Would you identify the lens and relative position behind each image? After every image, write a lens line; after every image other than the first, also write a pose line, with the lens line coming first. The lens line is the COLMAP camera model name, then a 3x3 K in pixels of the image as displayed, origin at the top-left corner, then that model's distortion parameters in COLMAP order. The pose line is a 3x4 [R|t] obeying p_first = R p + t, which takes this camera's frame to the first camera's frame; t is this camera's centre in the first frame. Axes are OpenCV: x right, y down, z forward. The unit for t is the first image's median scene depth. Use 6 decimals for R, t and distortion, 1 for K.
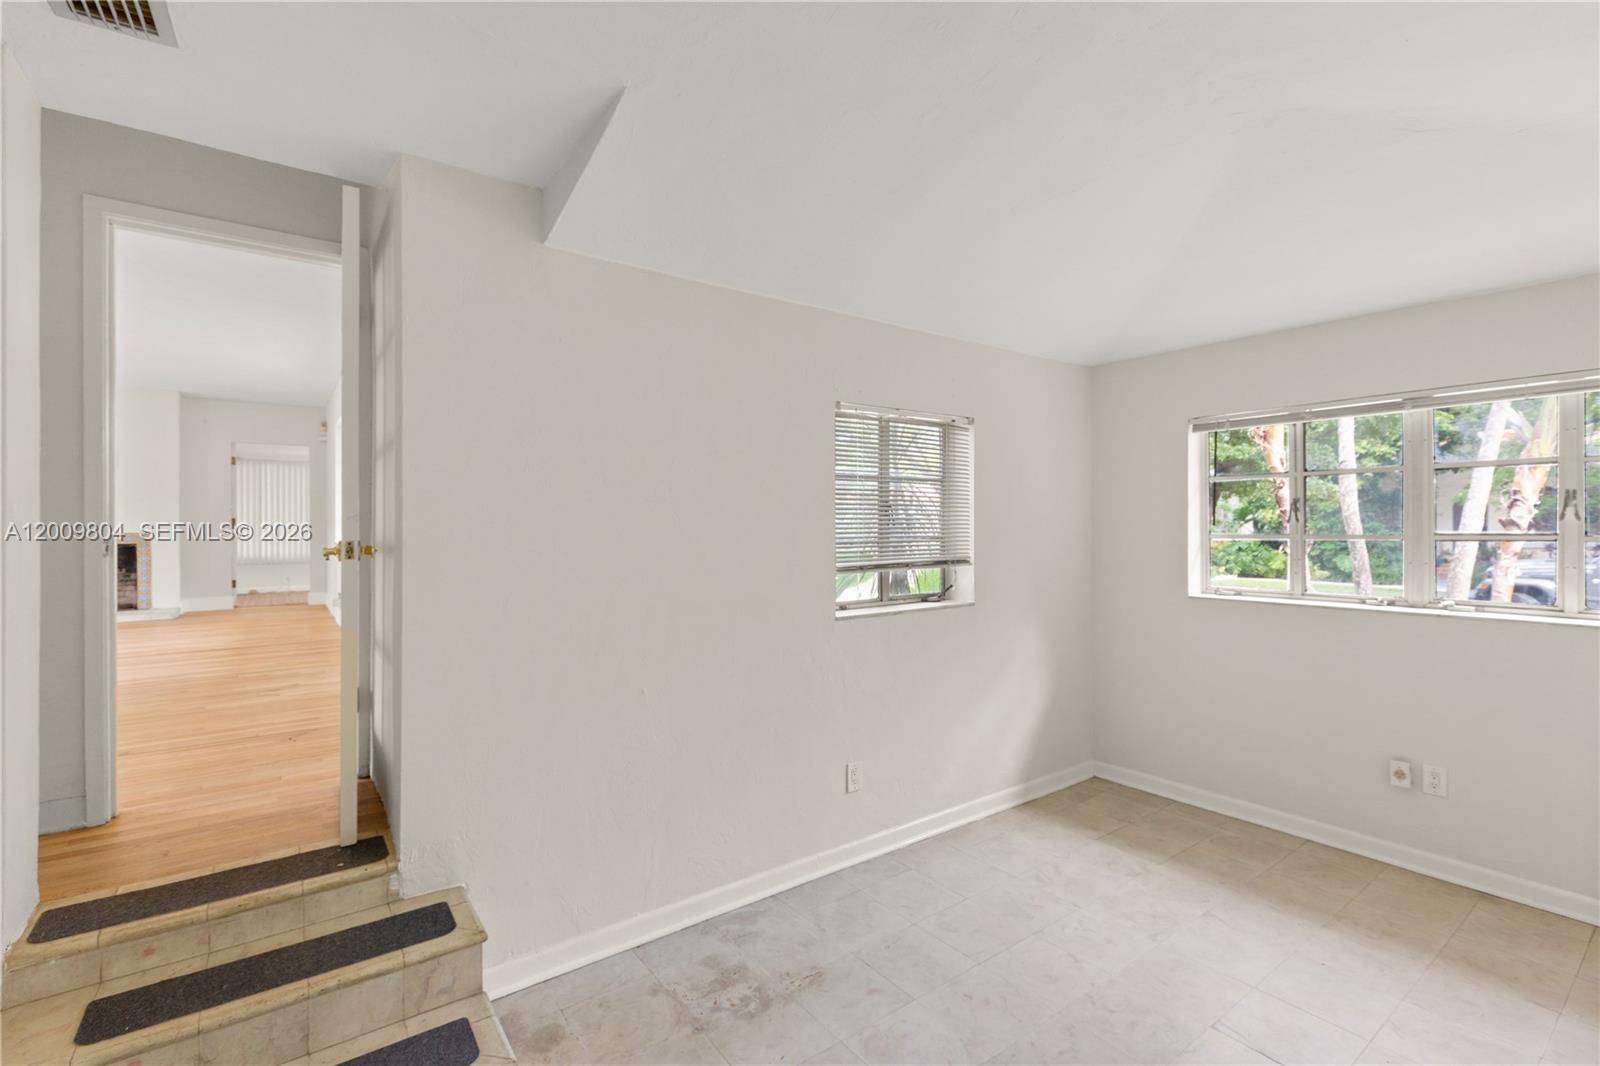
lens RADIAL K [[705.8, 0, 783.1], [0, 705.8, 531.7], [0, 0, 1]] dist [-0.014228, -0.000352]
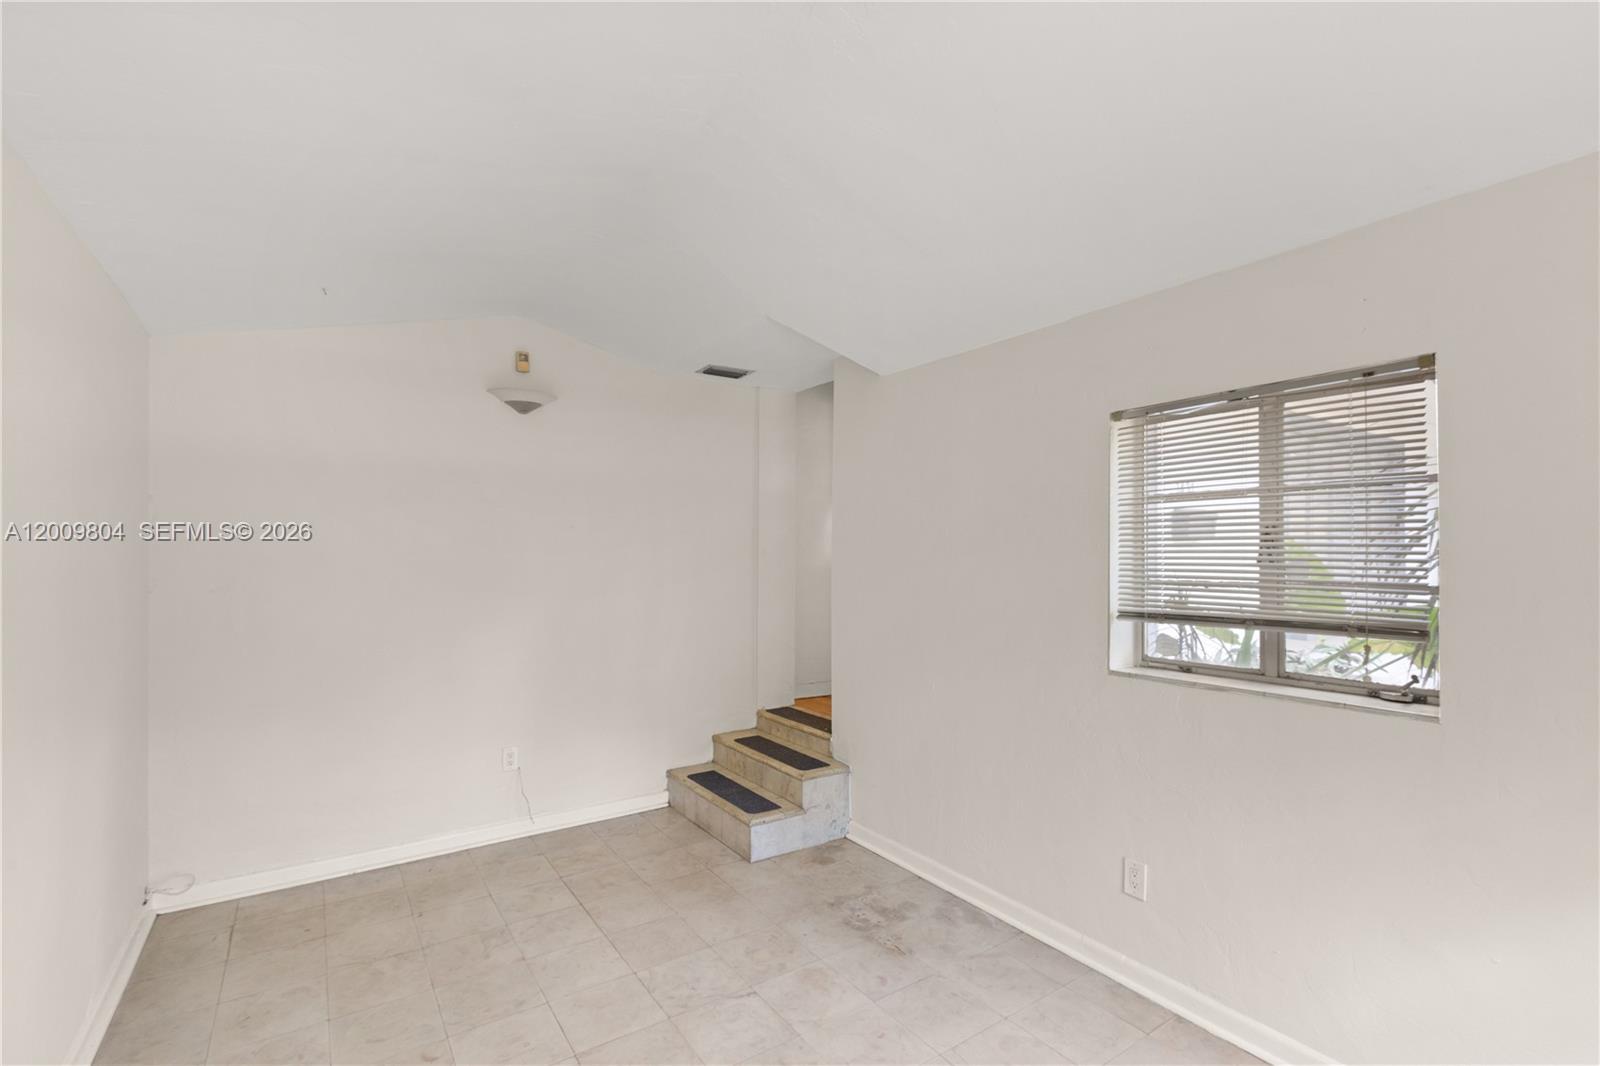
lens RADIAL K [[721.6, 0, 800.1], [0, 721.6, 517.4], [0, 0, 1]] dist [-0.002671, -0.000850]
pose [[-0.039471, -0.042600, -0.998312, 1.249818], [0.003842, 0.999077, -0.042785, -0.034268], [0.999213, -0.005525, -0.039271, 0.868929]]
